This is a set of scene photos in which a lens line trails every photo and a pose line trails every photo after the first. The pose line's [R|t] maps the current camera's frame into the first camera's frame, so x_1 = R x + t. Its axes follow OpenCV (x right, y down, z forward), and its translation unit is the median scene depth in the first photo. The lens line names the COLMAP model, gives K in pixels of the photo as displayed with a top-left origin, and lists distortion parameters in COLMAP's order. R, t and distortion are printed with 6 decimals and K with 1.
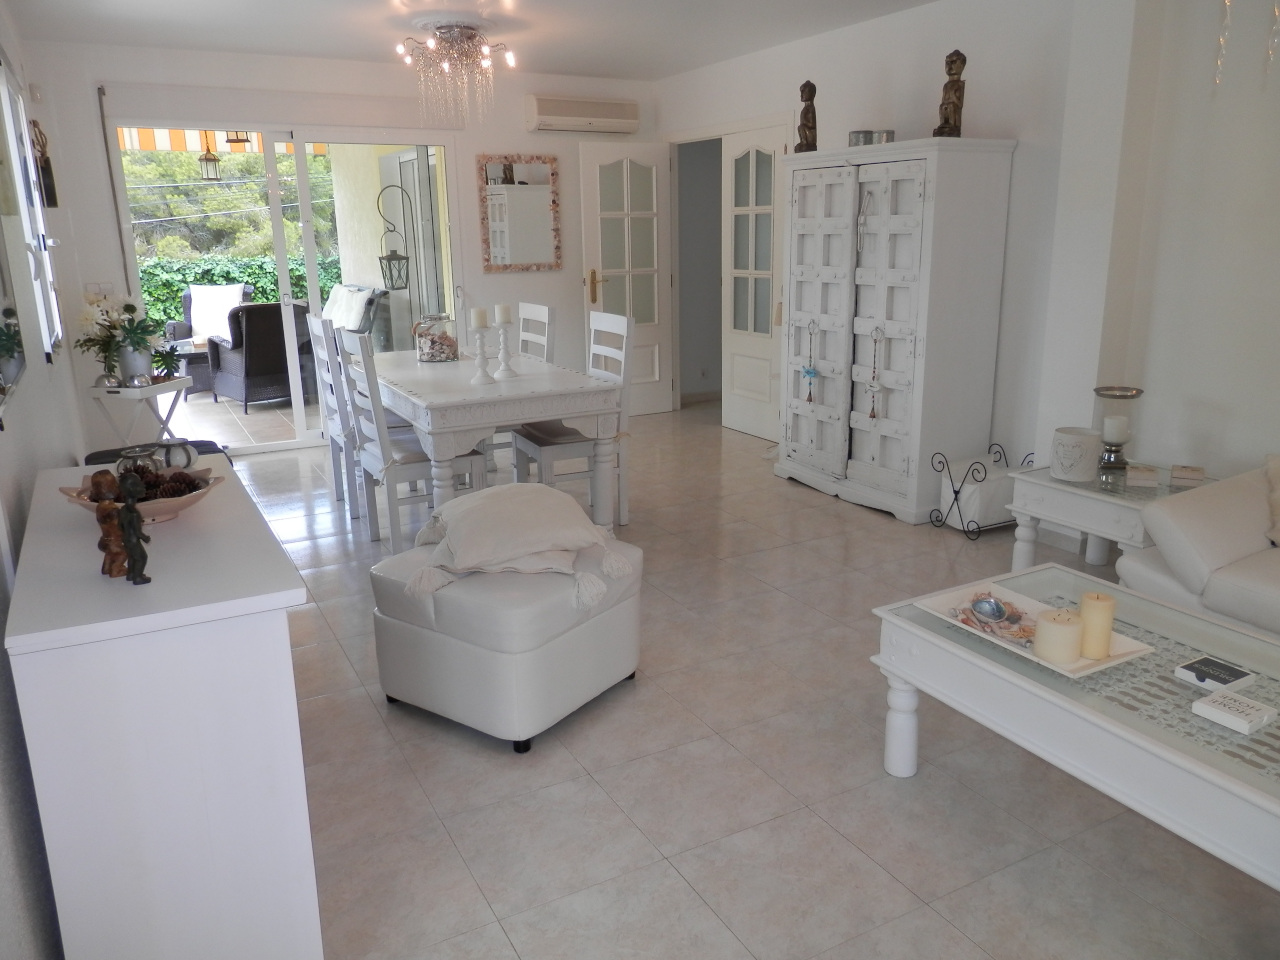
lens RADIAL K [[951.9, 0, 640.0], [0, 951.9, 480.0], [0, 0, 1]] dist [0.000512, -0.003133]
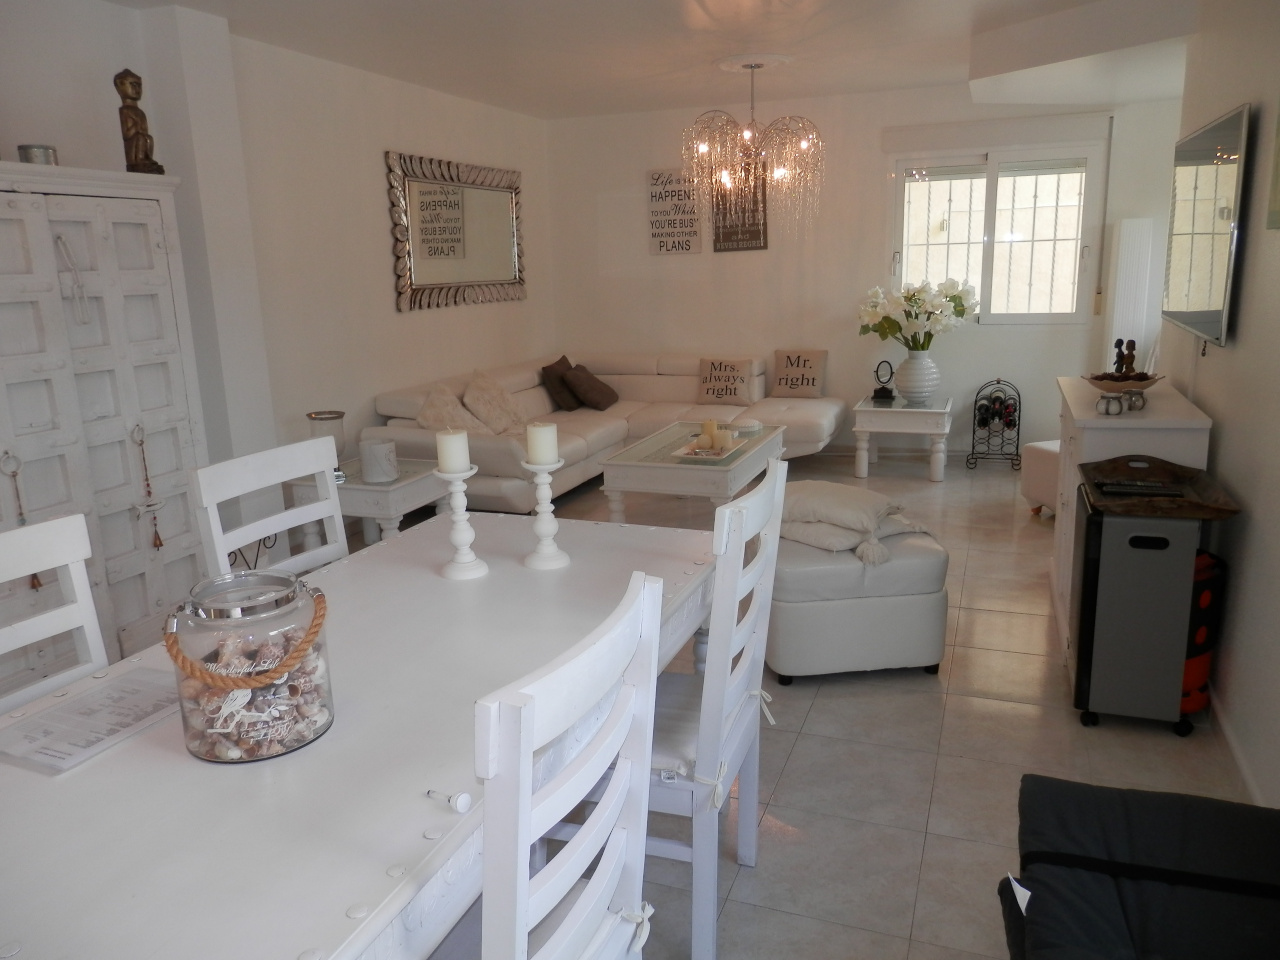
lens RADIAL K [[951.9, 0, 640.0], [0, 951.9, 480.0], [0, 0, 1]] dist [0.000512, -0.003133]
pose [[-0.703936, -0.145303, 0.695242, -0.567770], [0.198362, 0.899684, 0.388873, -0.360737], [-0.682002, 0.411651, -0.604497, 1.311567]]
